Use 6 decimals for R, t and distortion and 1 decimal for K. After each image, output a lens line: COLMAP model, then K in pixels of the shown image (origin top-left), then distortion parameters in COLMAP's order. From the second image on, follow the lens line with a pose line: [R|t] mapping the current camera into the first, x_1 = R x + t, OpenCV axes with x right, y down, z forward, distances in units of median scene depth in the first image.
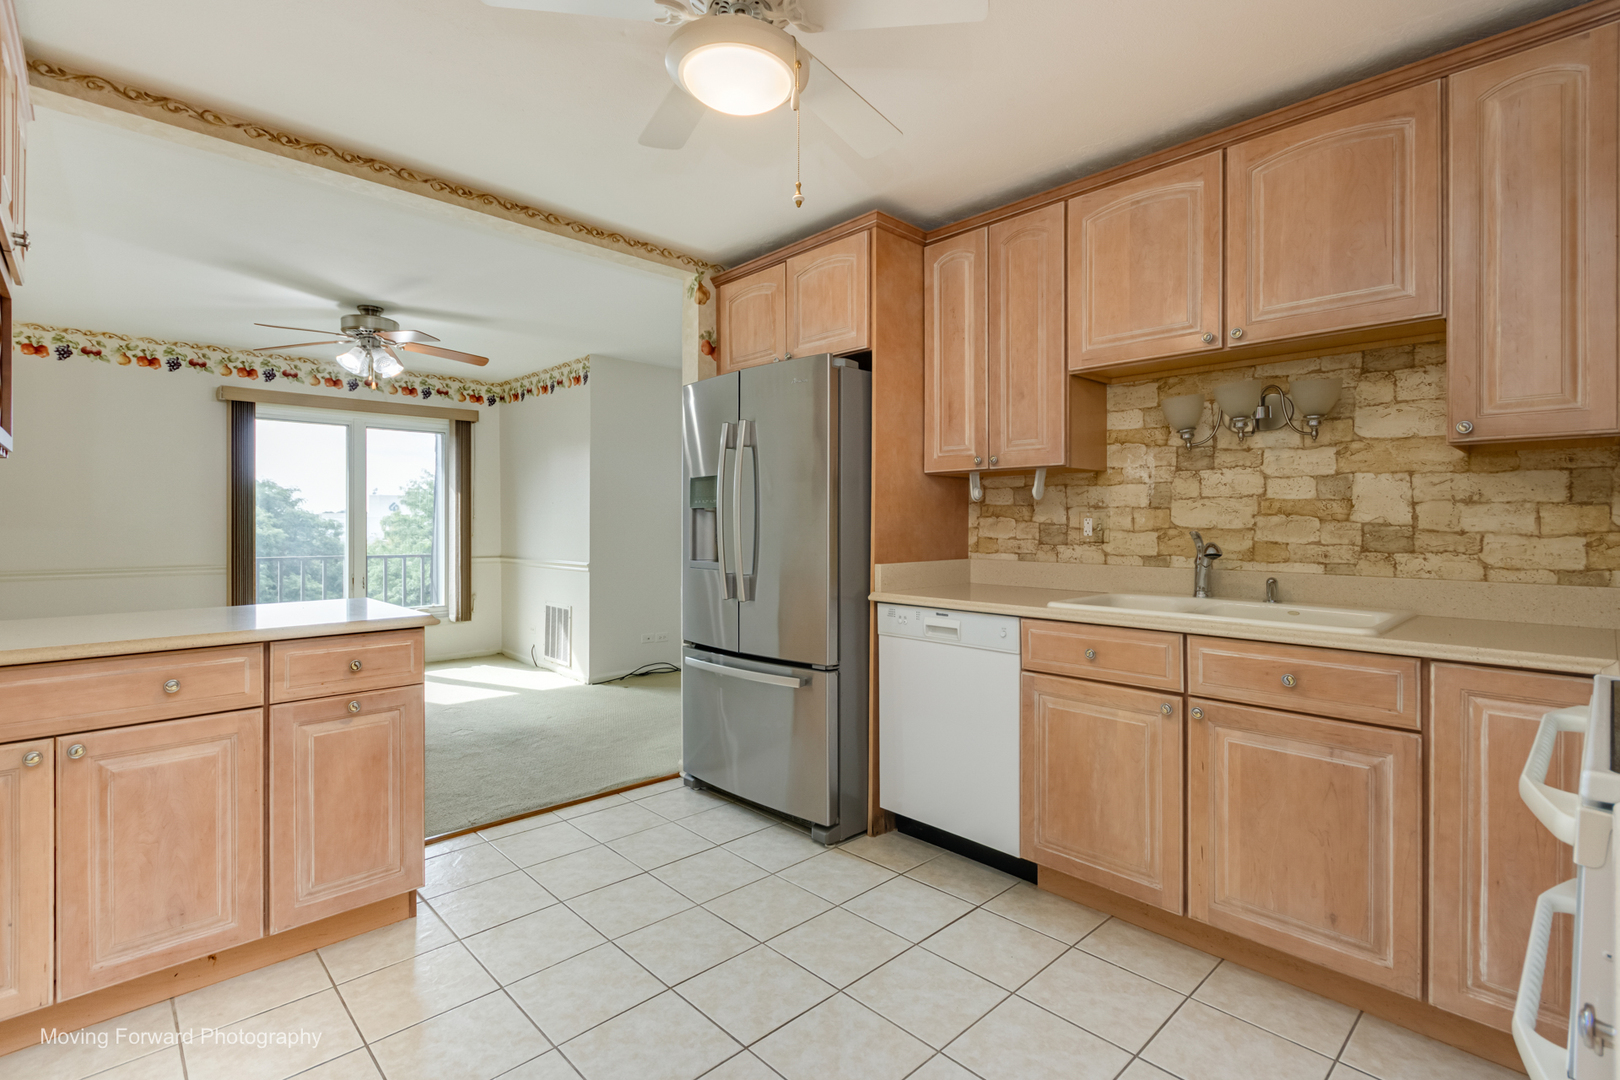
lens RADIAL K [[761.3, 0, 807.5], [0, 761.3, 523.2], [0, 0, 1]] dist [0.003691, 0.000365]
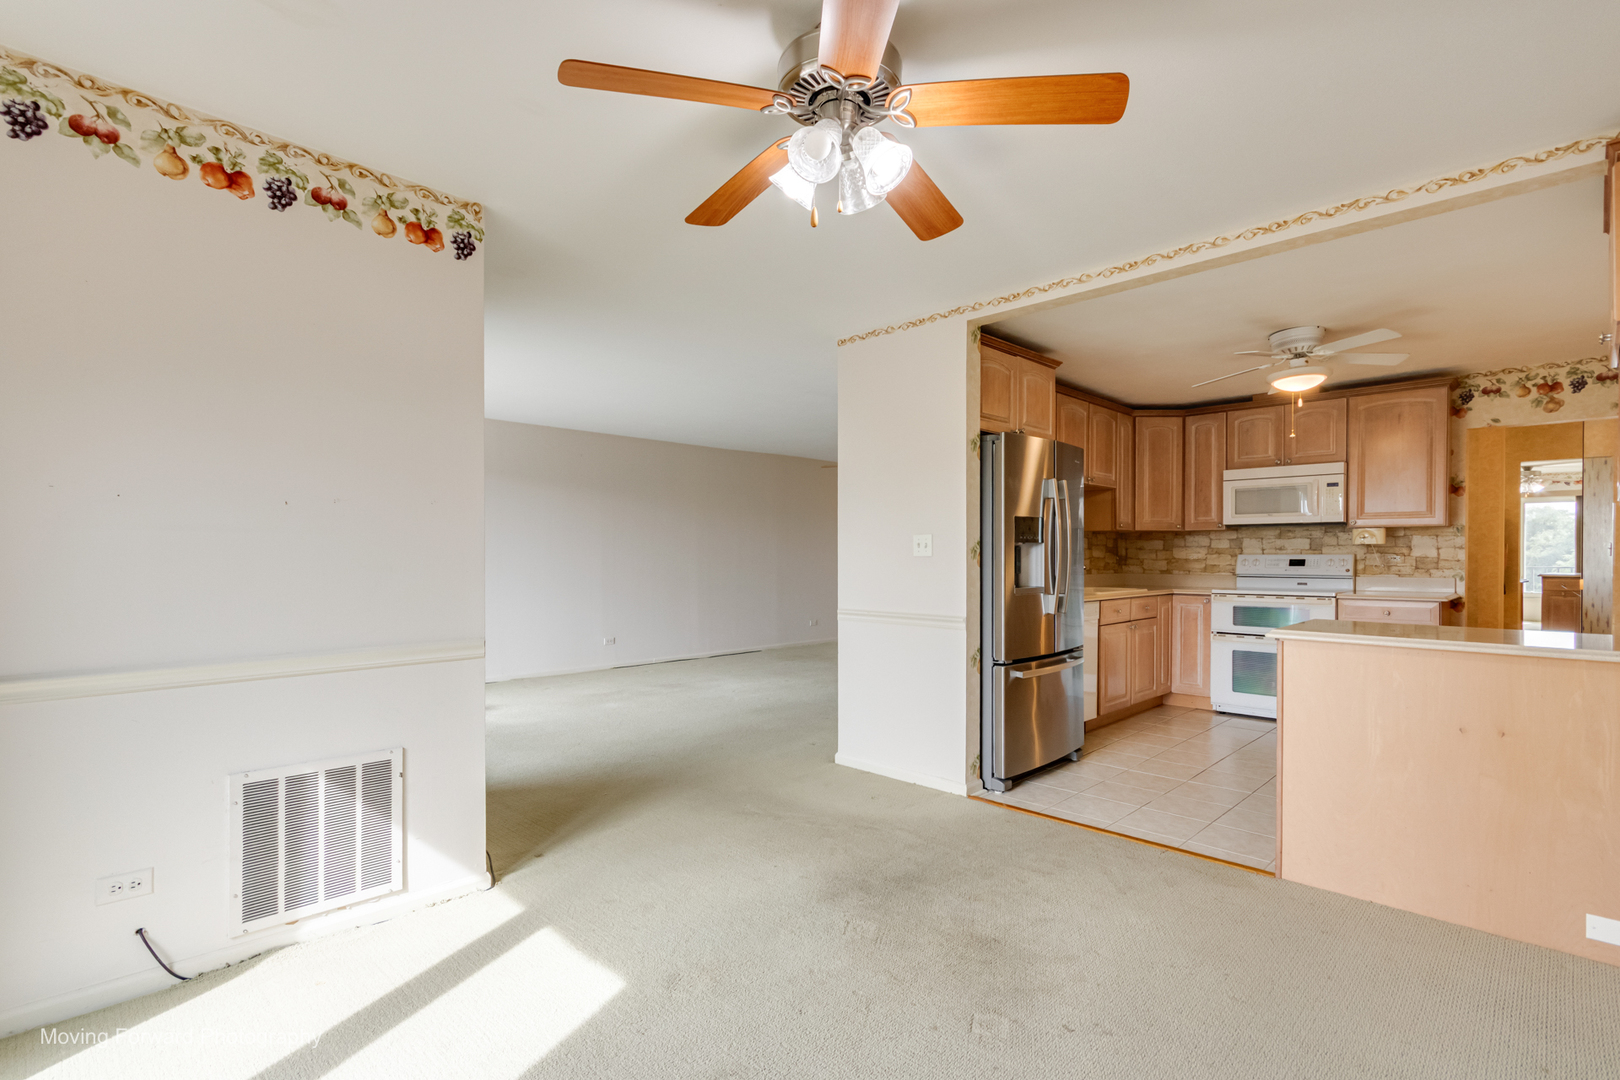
lens RADIAL K [[758.7, 0, 801.3], [0, 758.7, 561.1], [0, 0, 1]] dist [0.001666, -0.000761]
pose [[-0.018814, -0.011634, 0.999755, -1.508051], [-0.000258, 0.999932, 0.011632, -0.007839], [-0.999823, -0.000039, -0.018816, 1.573690]]
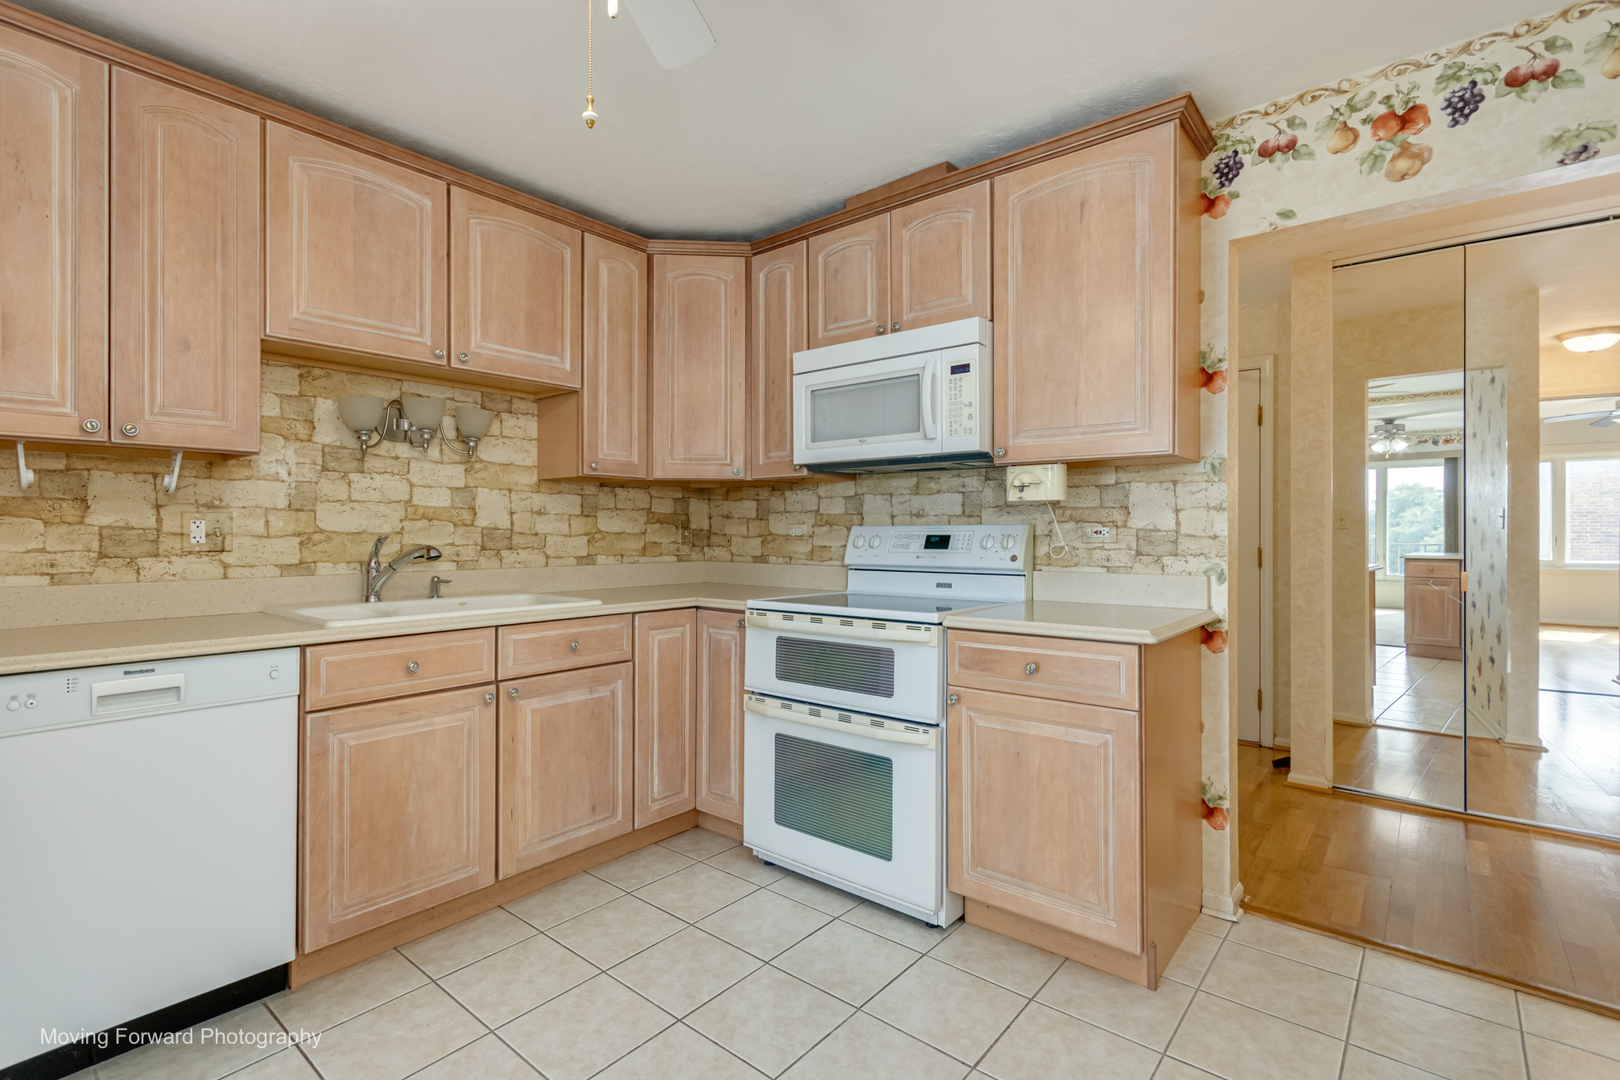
lens RADIAL K [[750.8, 0, 807.6], [0, 750.8, 530.4], [0, 0, 1]] dist [0.003577, 0.000310]
pose [[-0.114569, -0.000221, 0.993415, -0.461294], [0.001079, 0.999999, 0.000347, 0.003977], [-0.993415, 0.001112, -0.114569, 0.485962]]
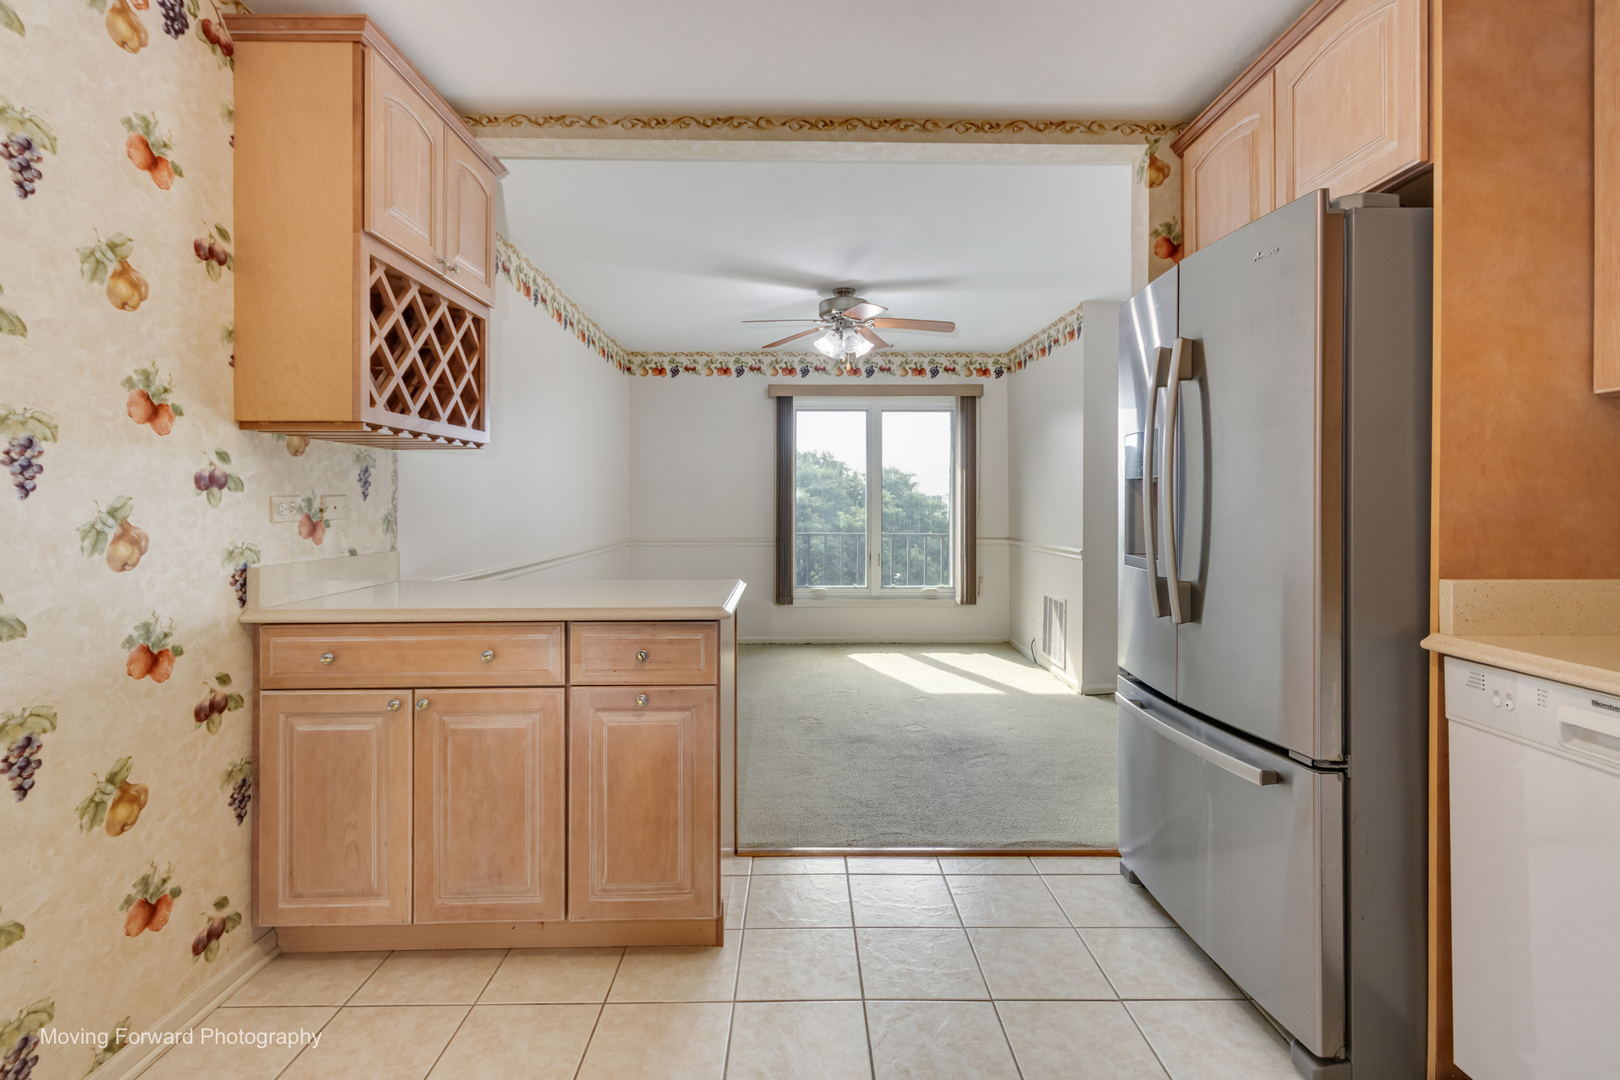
lens RADIAL K [[765.7, 0, 808.1], [0, 765.7, 502.4], [0, 0, 1]] dist [0.003143, 0.000496]
pose [[0.730631, -0.001128, -0.682772, 0.131849], [0.000027, 0.999999, -0.001622, 0.002638], [0.682772, 0.001167, 0.730630, 0.335305]]
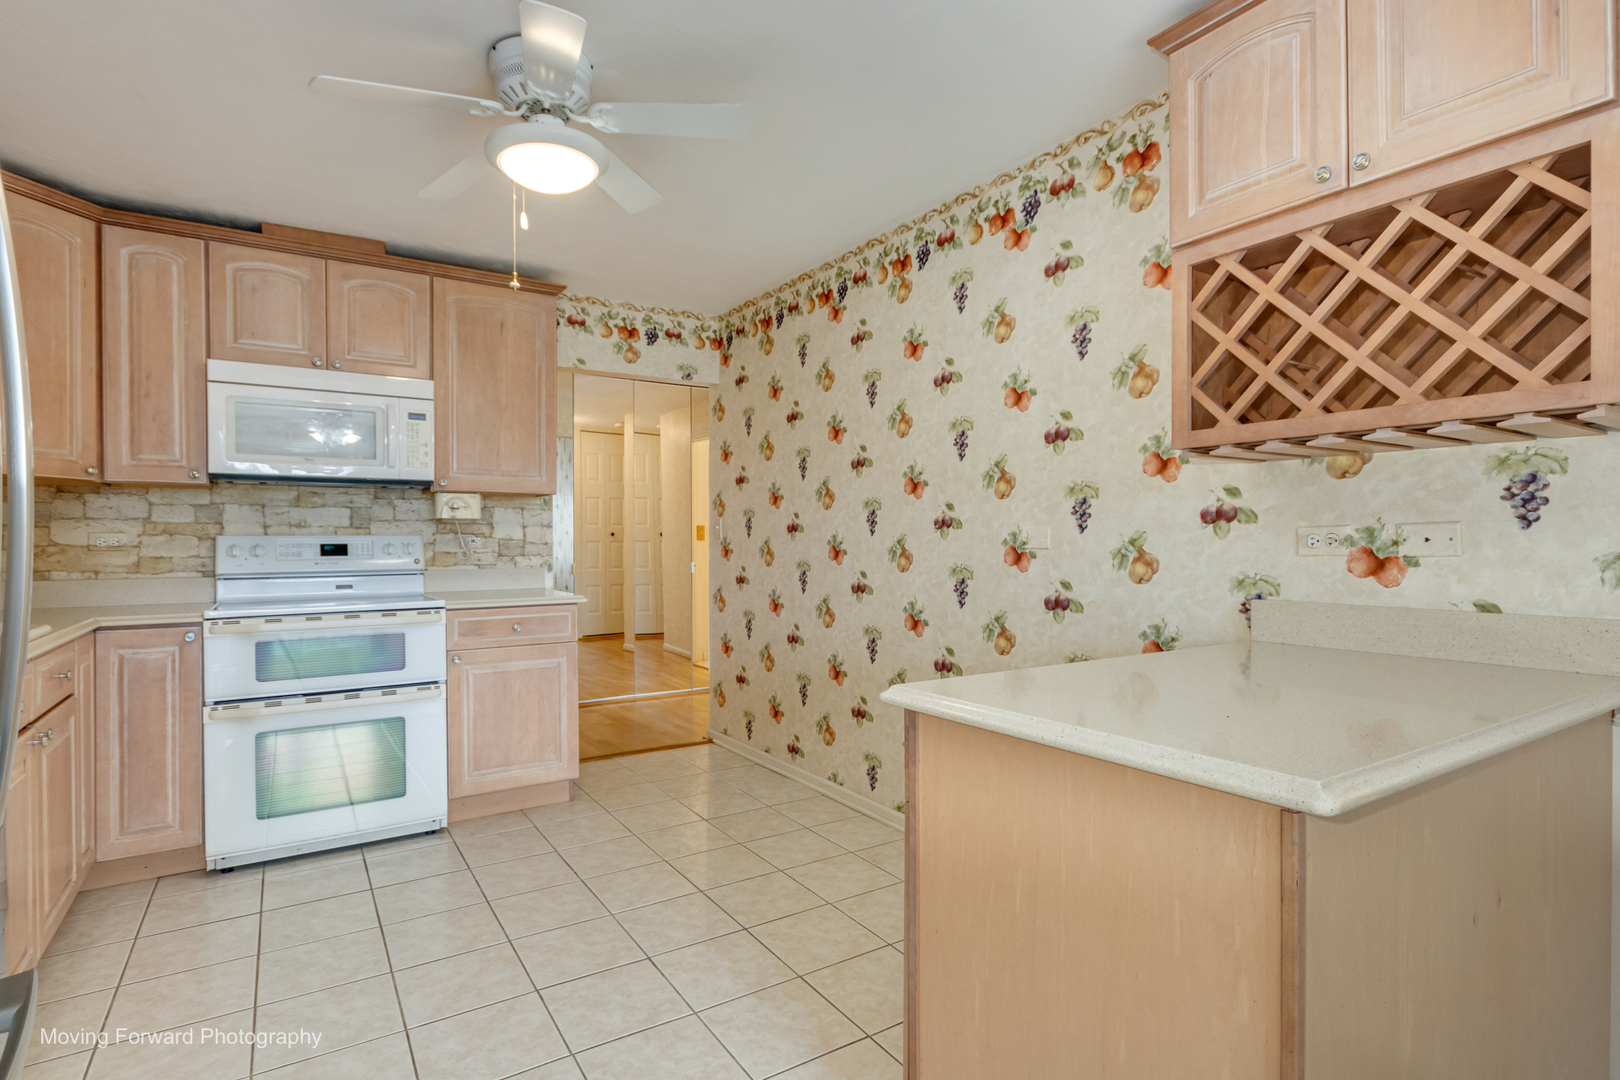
lens RADIAL K [[811.6, 0, 800.2], [0, 811.6, 546.3], [0, 0, 1]] dist [0.001989, 0.000532]
pose [[-0.980902, 0.000500, 0.194502, -0.427833], [0.002165, 0.999963, 0.008348, 0.005566], [-0.194490, 0.008610, -0.980867, 1.276286]]
